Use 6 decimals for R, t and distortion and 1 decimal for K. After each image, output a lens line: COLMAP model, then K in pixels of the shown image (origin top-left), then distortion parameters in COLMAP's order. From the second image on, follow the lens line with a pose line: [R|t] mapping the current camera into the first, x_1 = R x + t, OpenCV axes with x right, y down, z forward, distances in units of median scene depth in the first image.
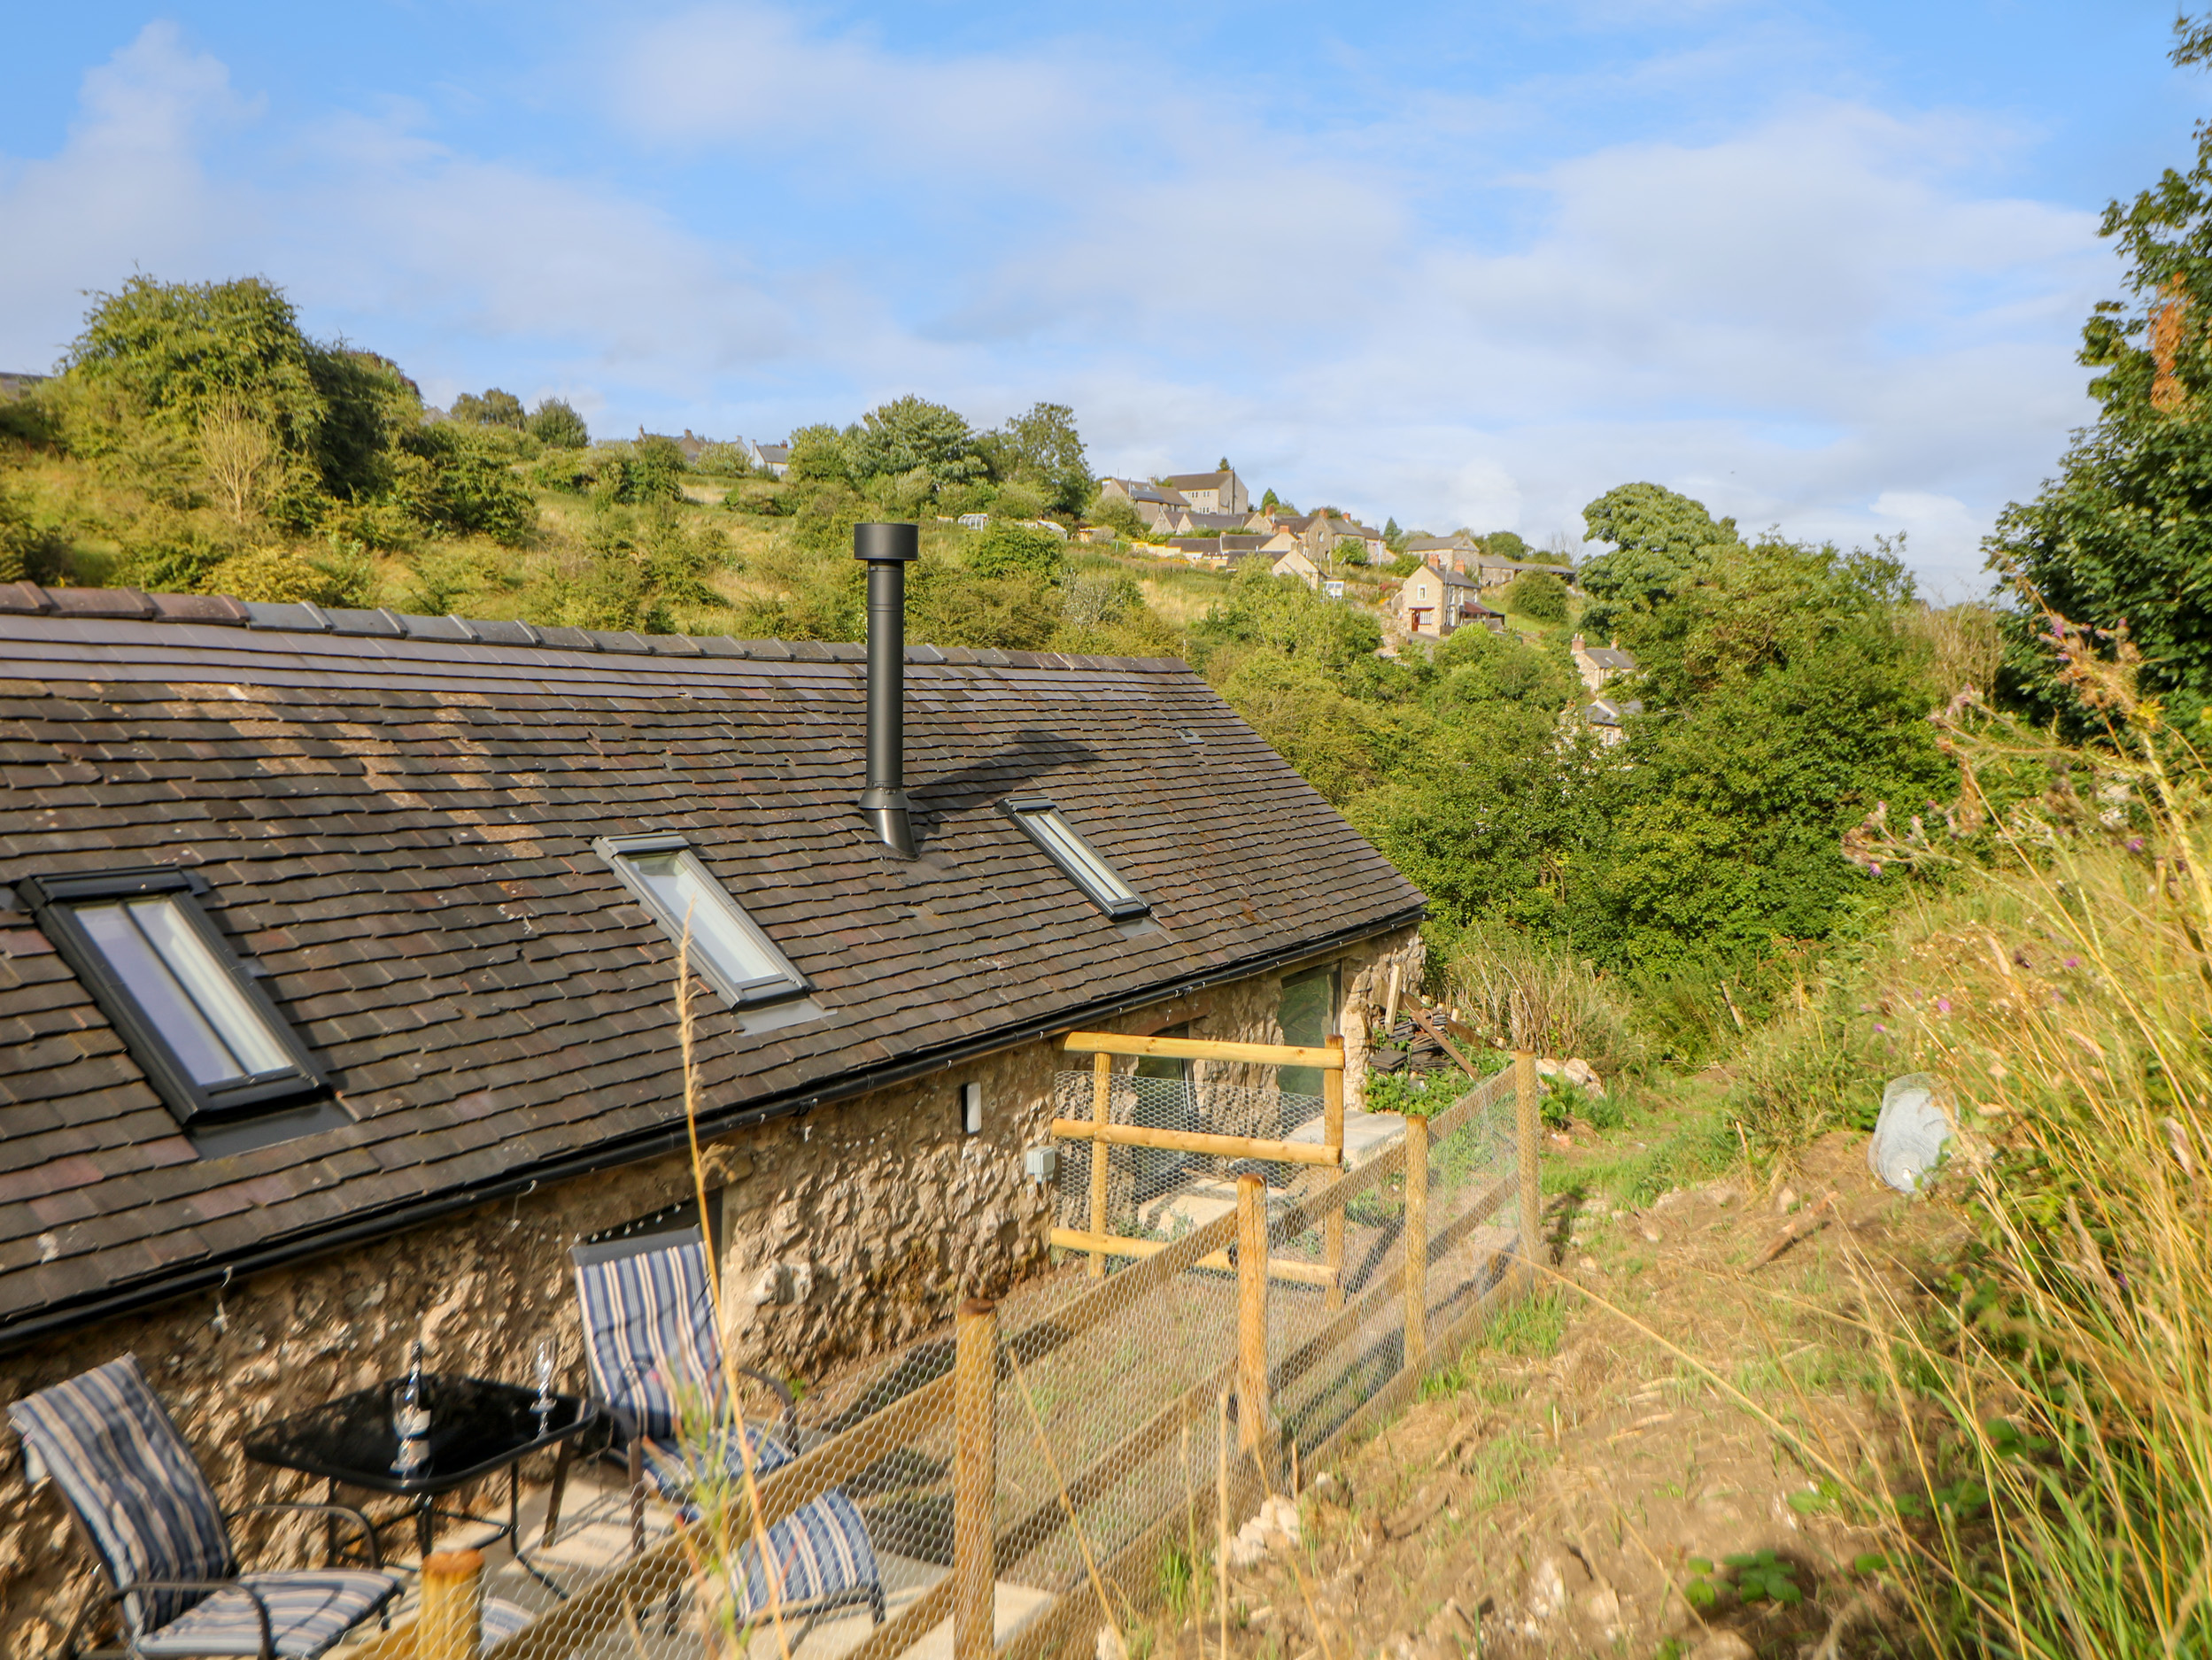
lens RADIAL K [[2098.2, 0, 1113.5], [0, 2098.2, 766.6], [0, 0, 1]] dist [0.021405, 0.000000]
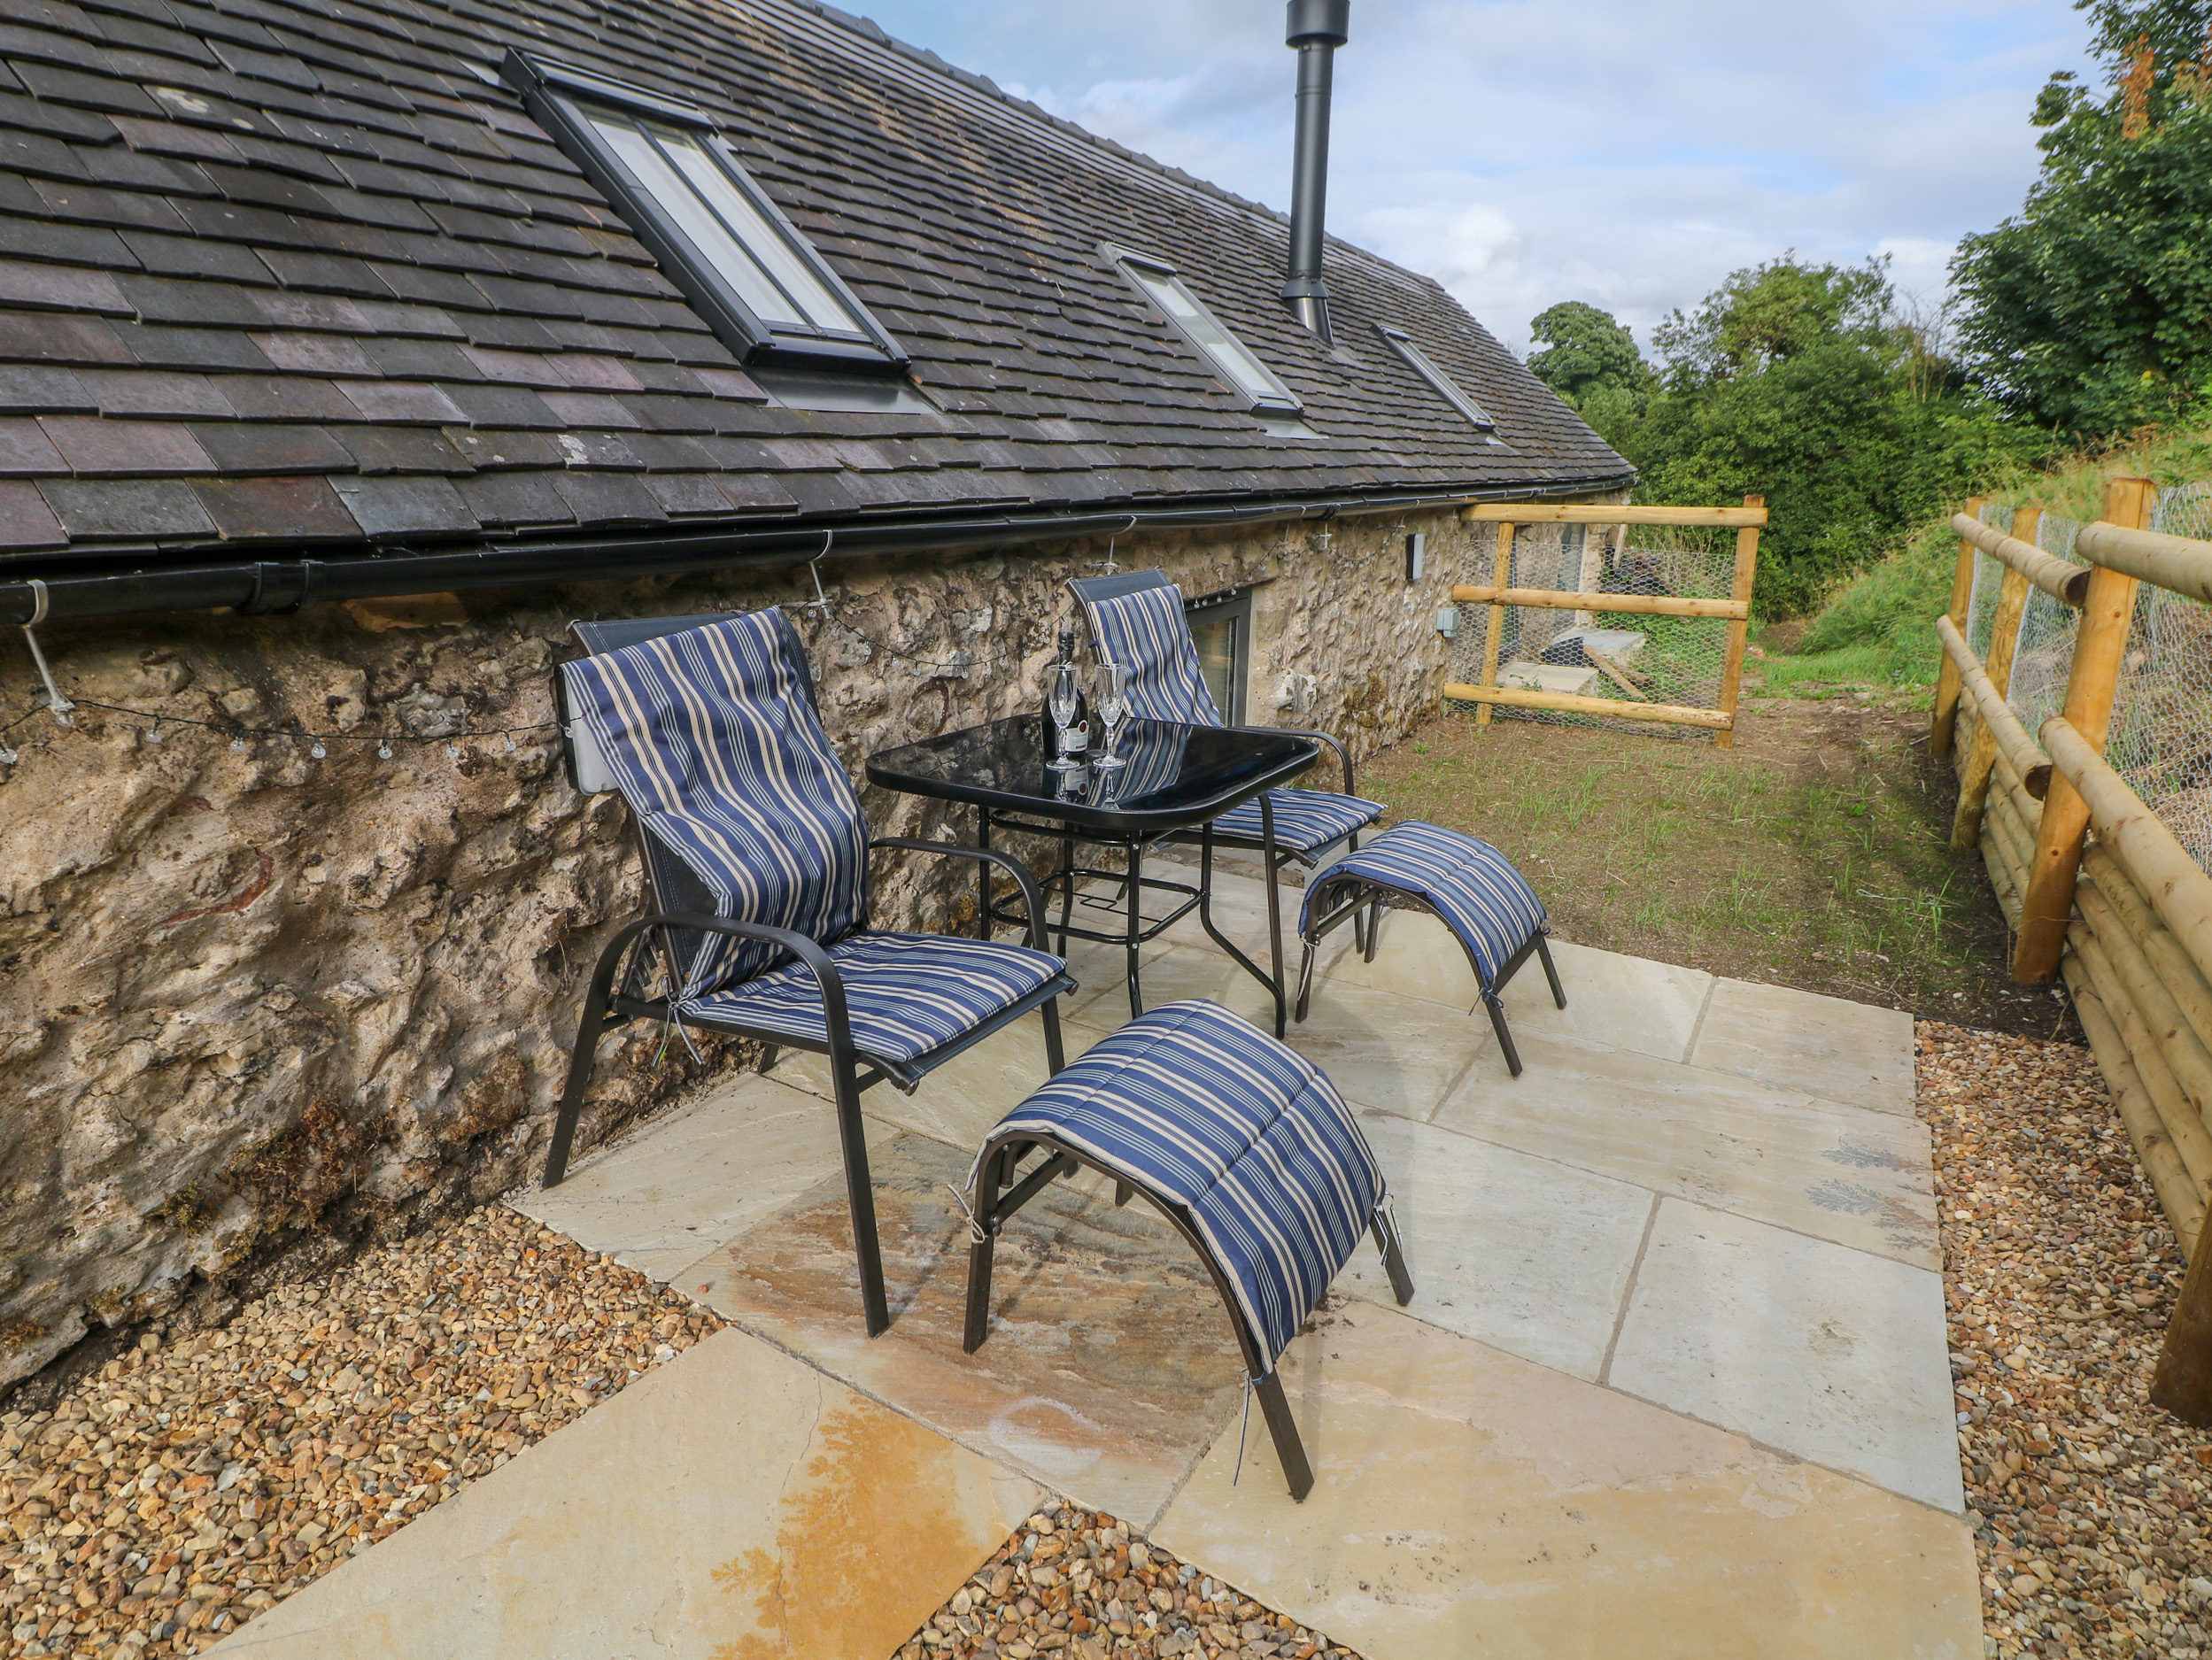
lens RADIAL K [[1198.7, 0, 1093.7], [0, 1198.7, 812.8], [0, 0, 1]] dist [0.003221, -0.011207]
pose [[0.996772, 0.020731, -0.077567, -0.179298], [-0.001359, 0.970308, 0.241870, 0.140089], [0.080278, -0.240984, 0.967203, 0.359411]]
